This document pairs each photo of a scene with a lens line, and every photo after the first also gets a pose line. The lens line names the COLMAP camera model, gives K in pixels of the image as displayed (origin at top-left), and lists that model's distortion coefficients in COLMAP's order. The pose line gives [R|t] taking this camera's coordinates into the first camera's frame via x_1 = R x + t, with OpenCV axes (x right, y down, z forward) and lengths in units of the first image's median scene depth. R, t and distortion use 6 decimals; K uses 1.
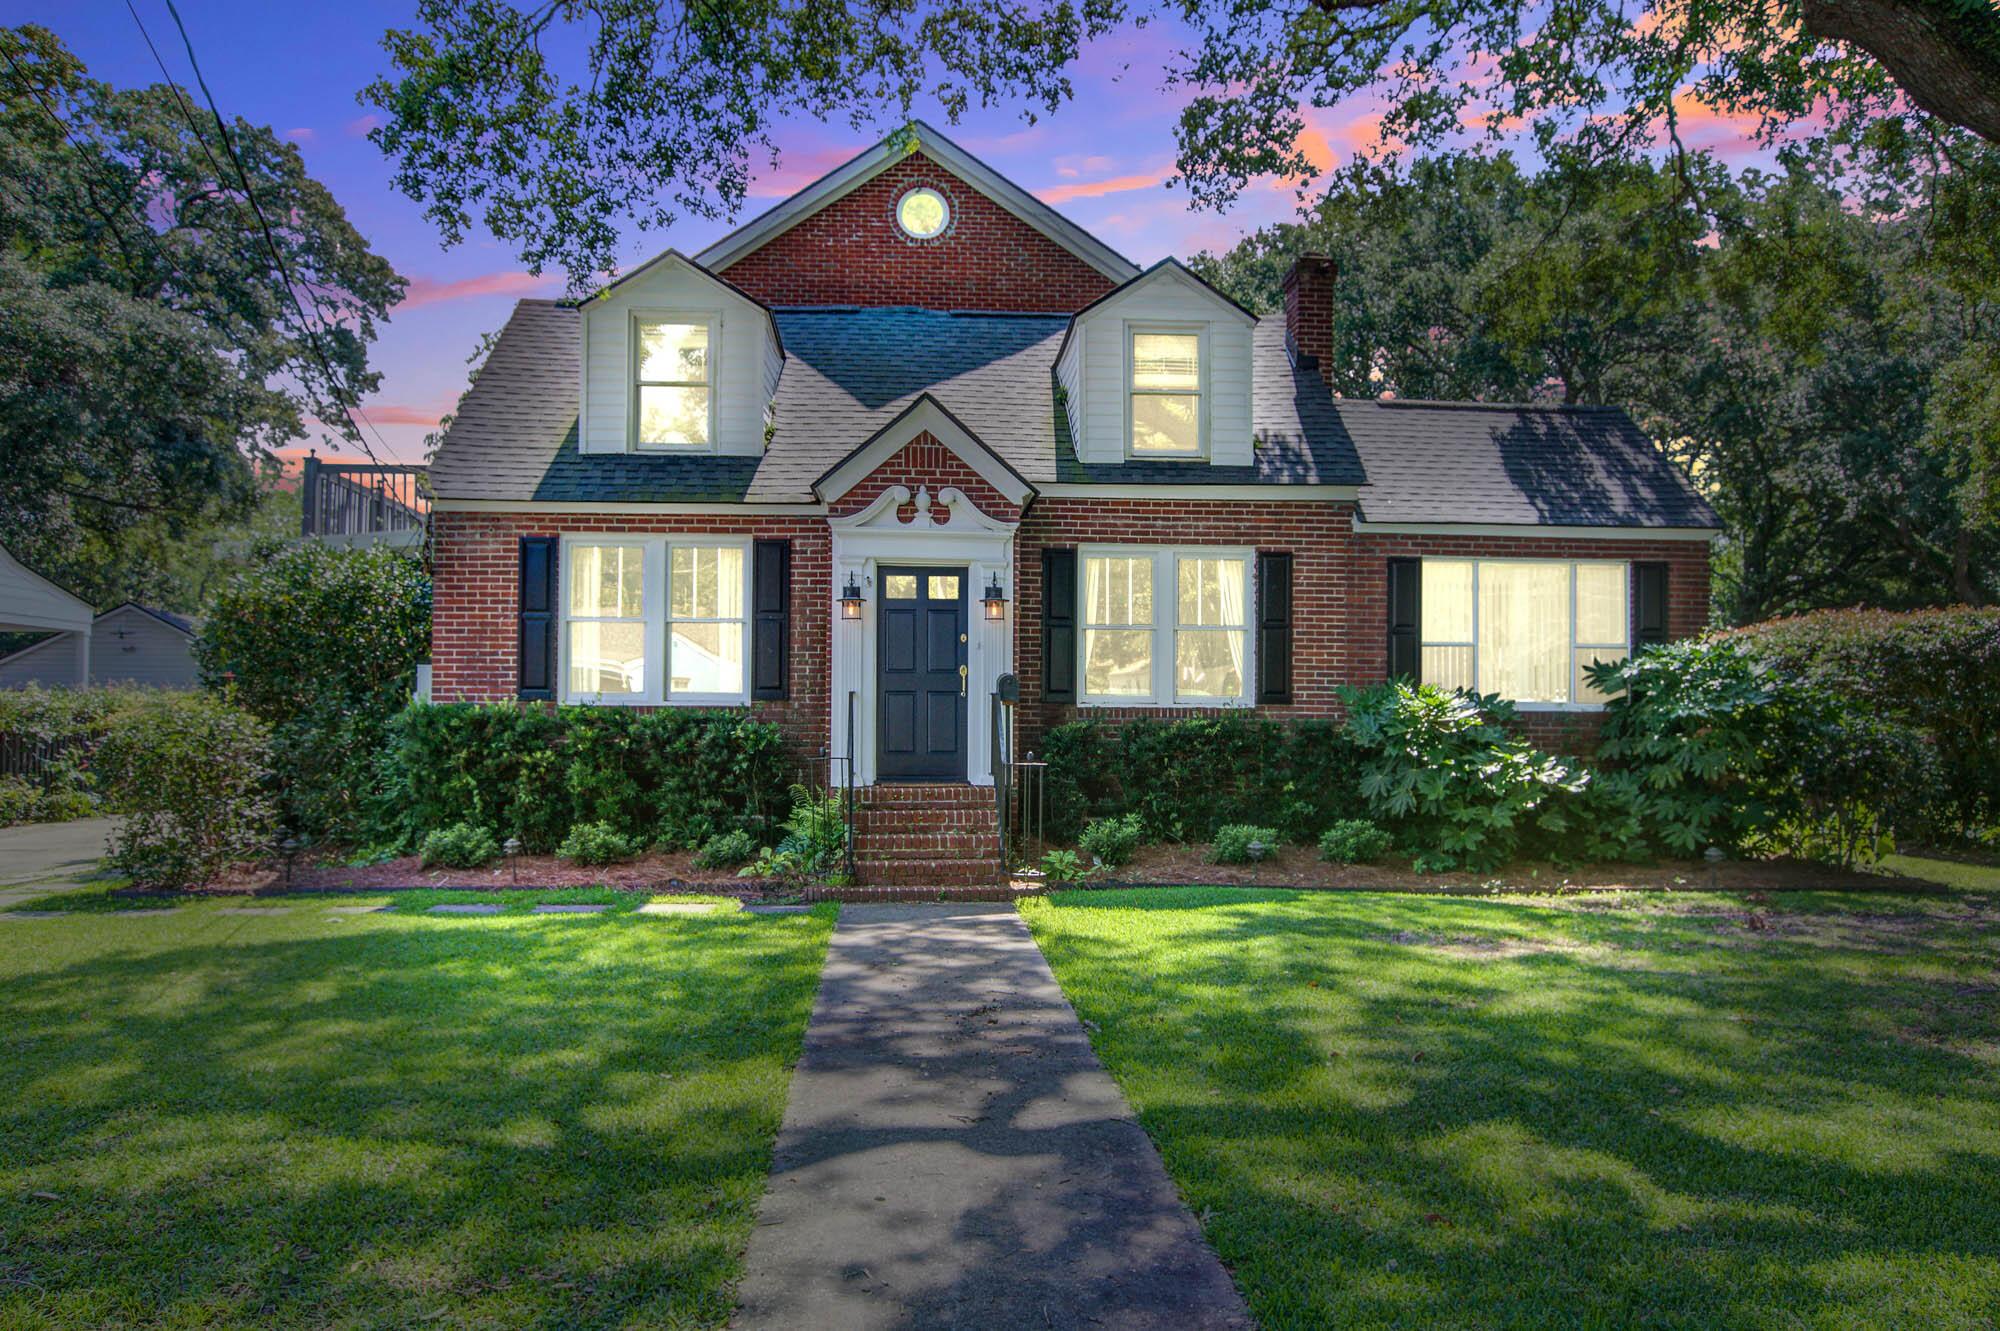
lens RADIAL K [[1433.7, 0, 992.3], [0, 1433.7, 706.6], [0, 0, 1]] dist [0.001318, 0.002060]
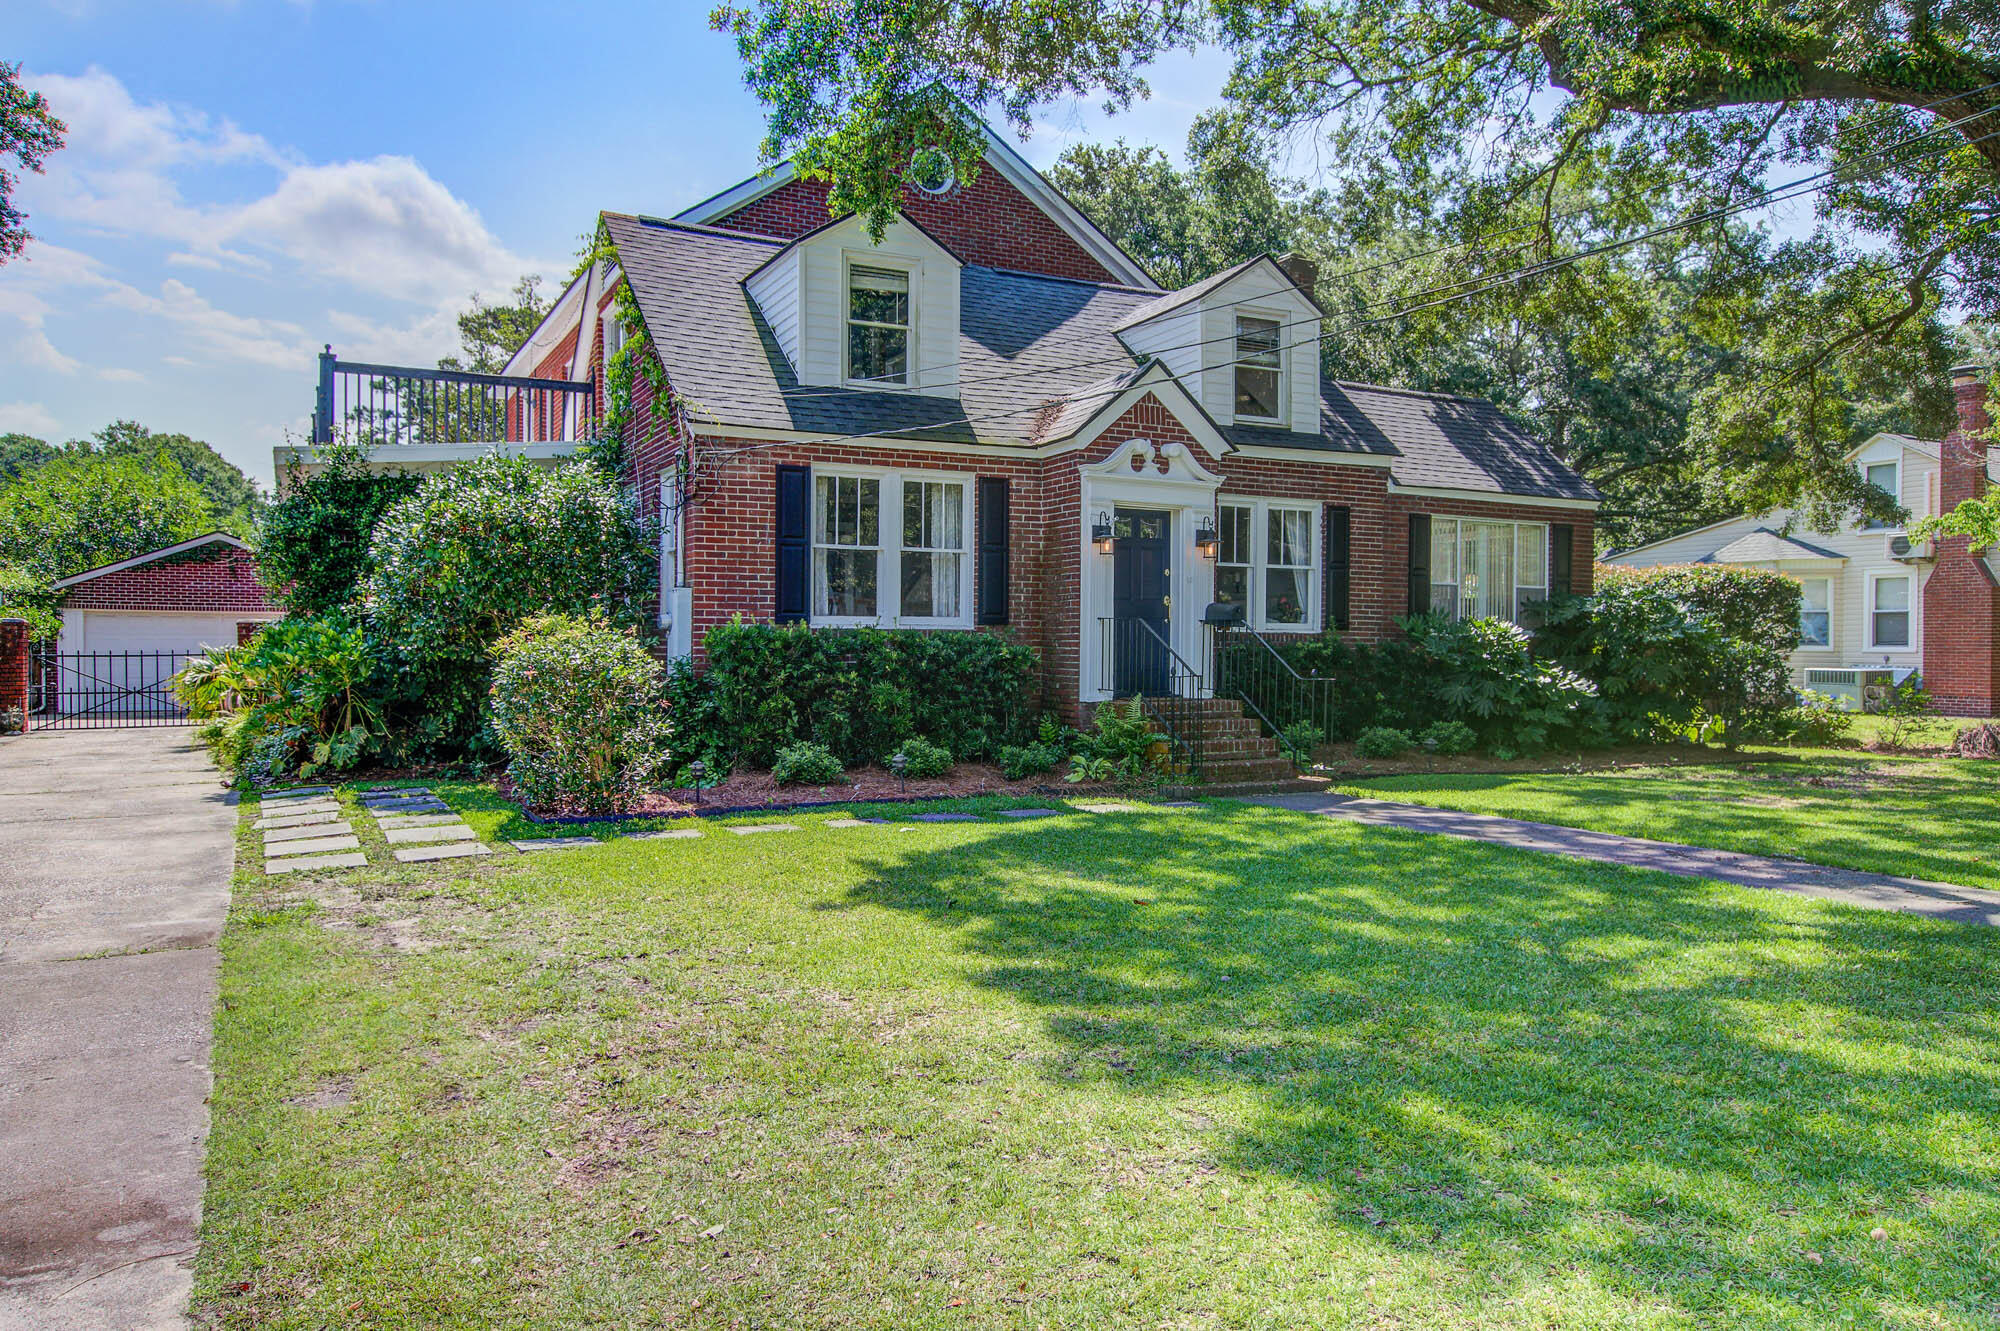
lens RADIAL K [[1405.2, 0, 1000.0], [0, 1405.2, 665.5], [0, 0, 1]] dist [0.005466, 0.001692]
pose [[0.919644, -0.004591, 0.392725, -0.600287], [-0.005899, 0.999657, 0.025500, -0.000863], [-0.392708, -0.025767, 0.919302, 0.006143]]
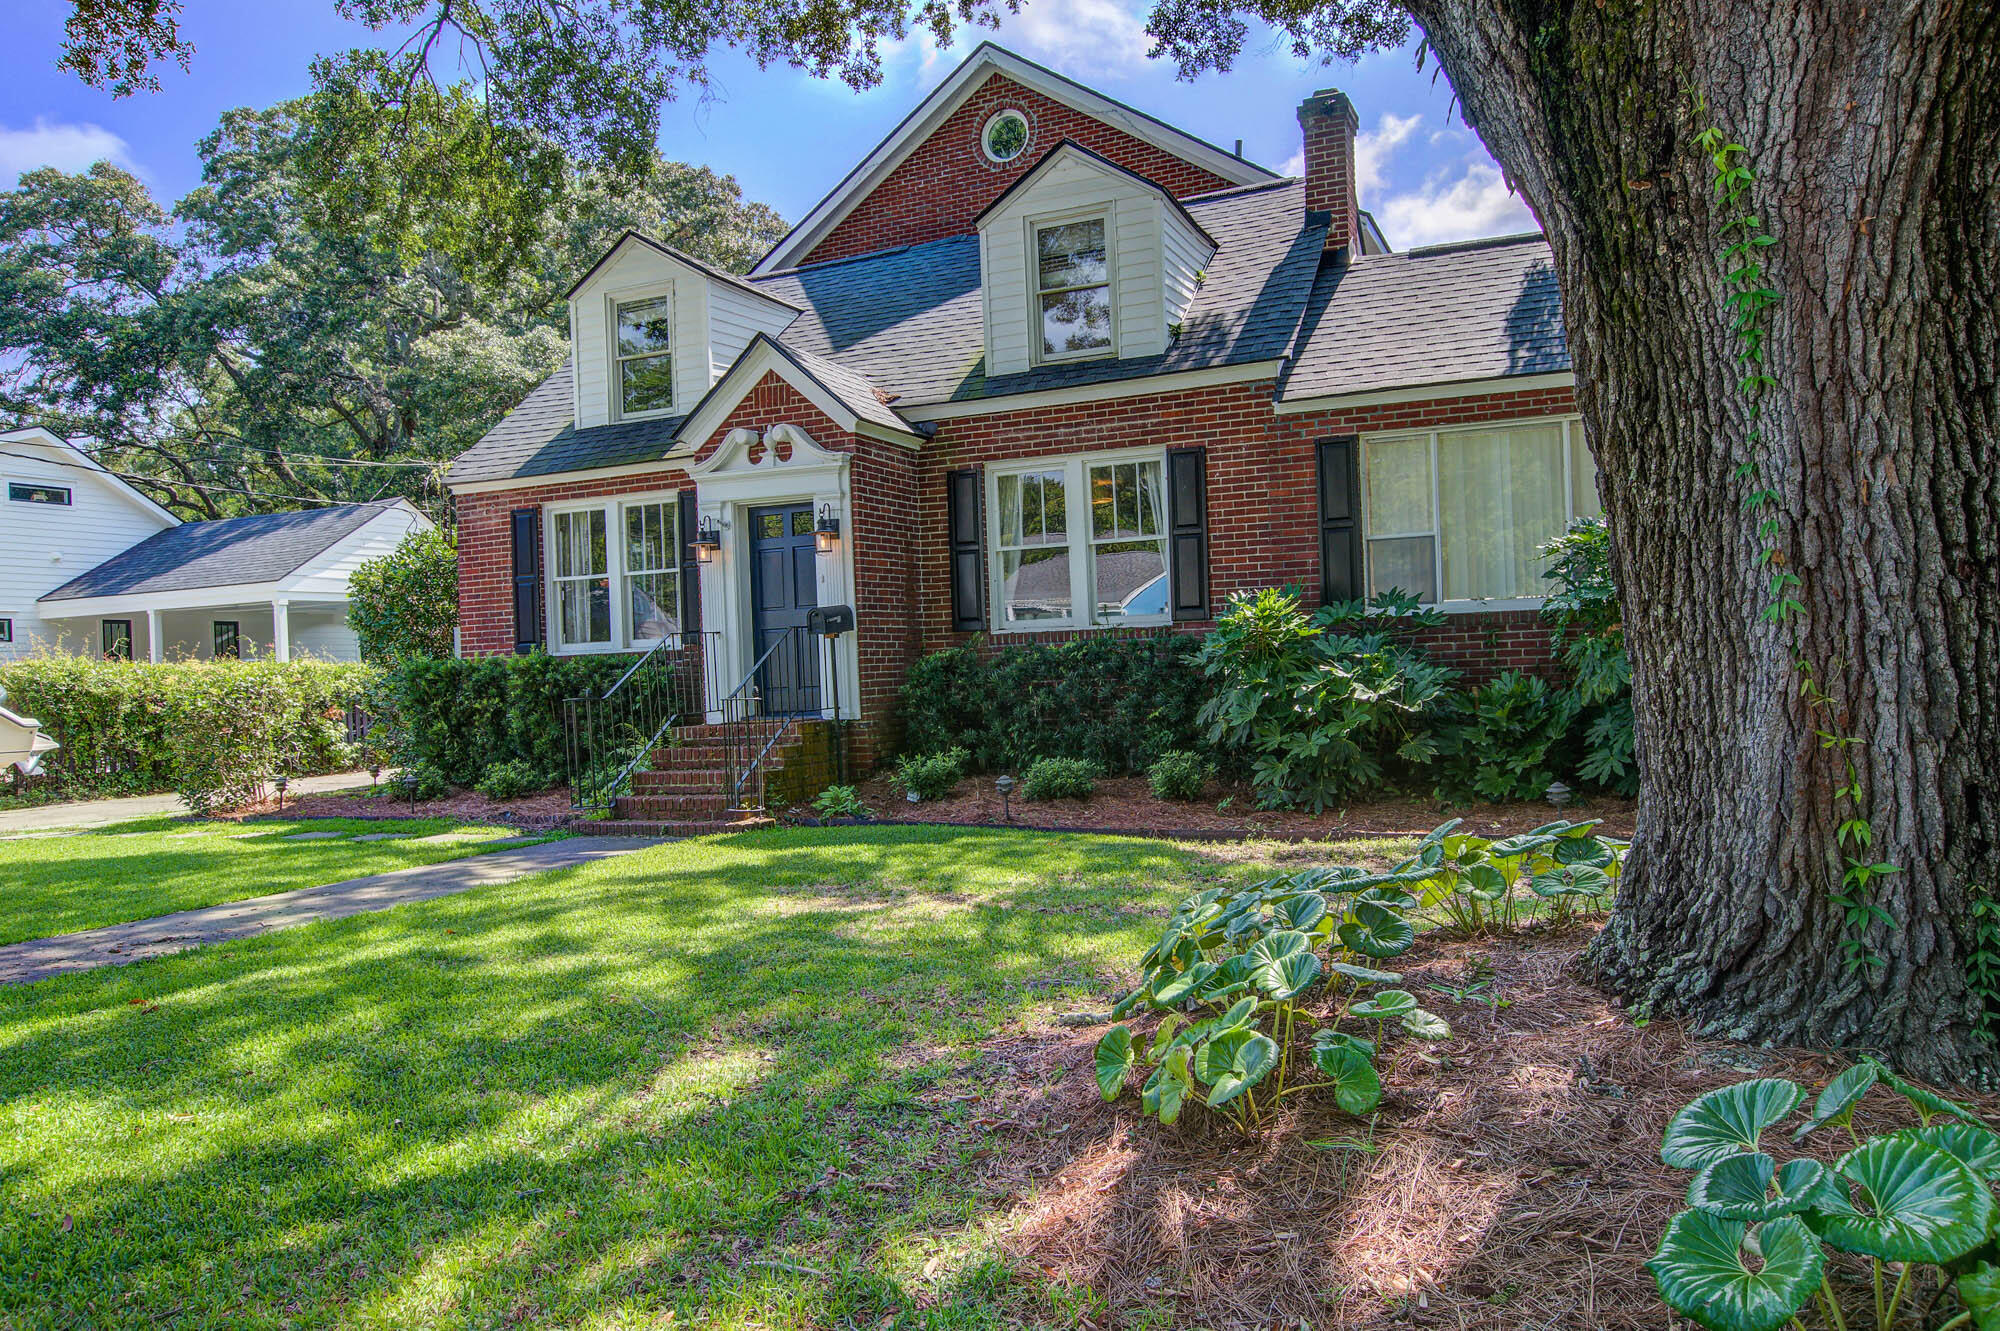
lens RADIAL K [[1405.2, 0, 1000.0], [0, 1405.2, 665.5], [0, 0, 1]] dist [0.005466, 0.001692]
pose [[0.886534, -0.040149, -0.460918, 0.544590], [0.048769, 0.998787, 0.006802, 0.016616], [0.460086, -0.028508, 0.887417, 0.190013]]
